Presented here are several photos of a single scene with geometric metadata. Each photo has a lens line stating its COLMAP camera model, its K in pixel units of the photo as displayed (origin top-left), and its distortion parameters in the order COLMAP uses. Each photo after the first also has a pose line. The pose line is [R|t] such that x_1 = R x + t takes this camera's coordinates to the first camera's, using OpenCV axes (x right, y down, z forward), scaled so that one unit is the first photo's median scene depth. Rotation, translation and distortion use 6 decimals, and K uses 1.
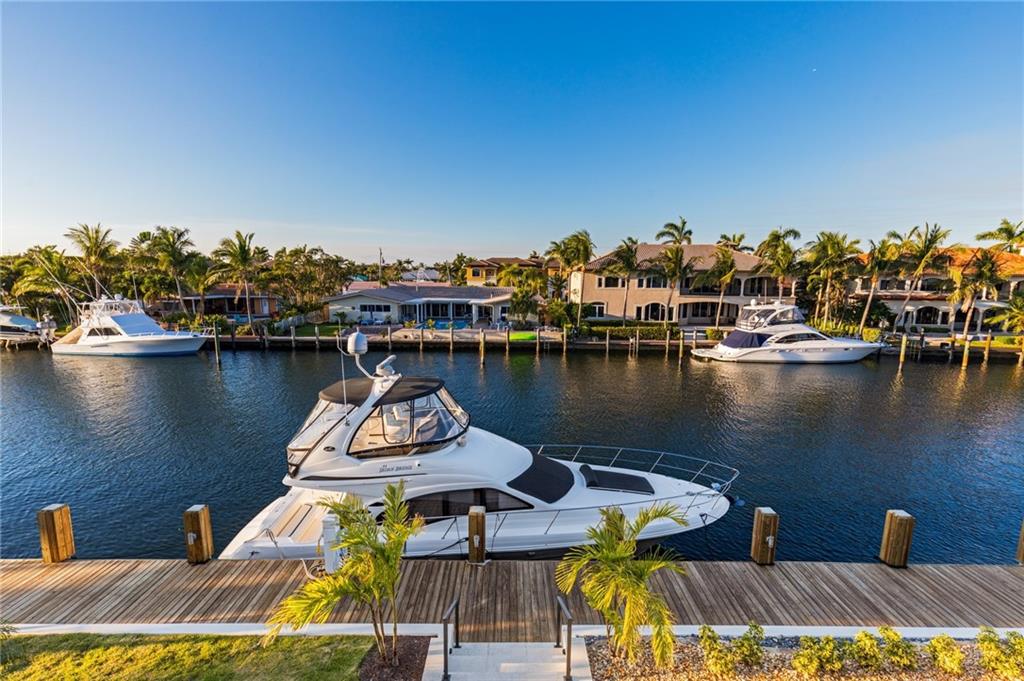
lens RADIAL K [[478.7, 0, 540.4], [0, 478.7, 335.1], [0, 0, 1]] dist [-0.000231, -0.000256]
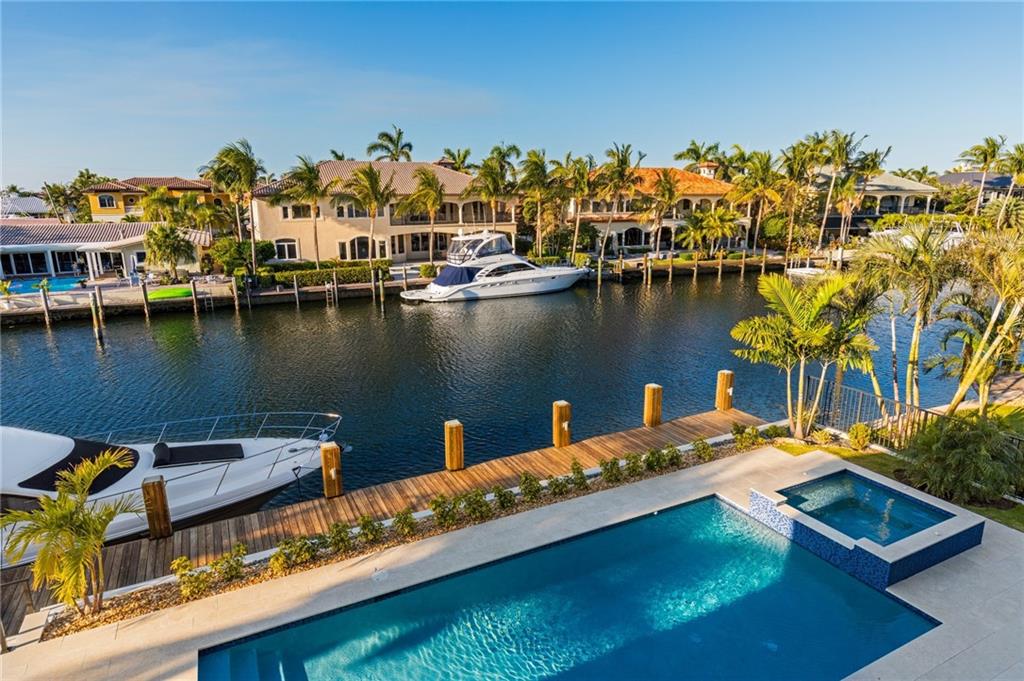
lens RADIAL K [[607.8, 0, 572.6], [0, 607.8, 337.0], [0, 0, 1]] dist [0.003902, -0.000292]
pose [[0.889992, -0.121096, 0.439603, 0.092658], [0.075776, 0.989964, 0.119289, 0.004496], [-0.449636, -0.072855, 0.890236, -0.083347]]
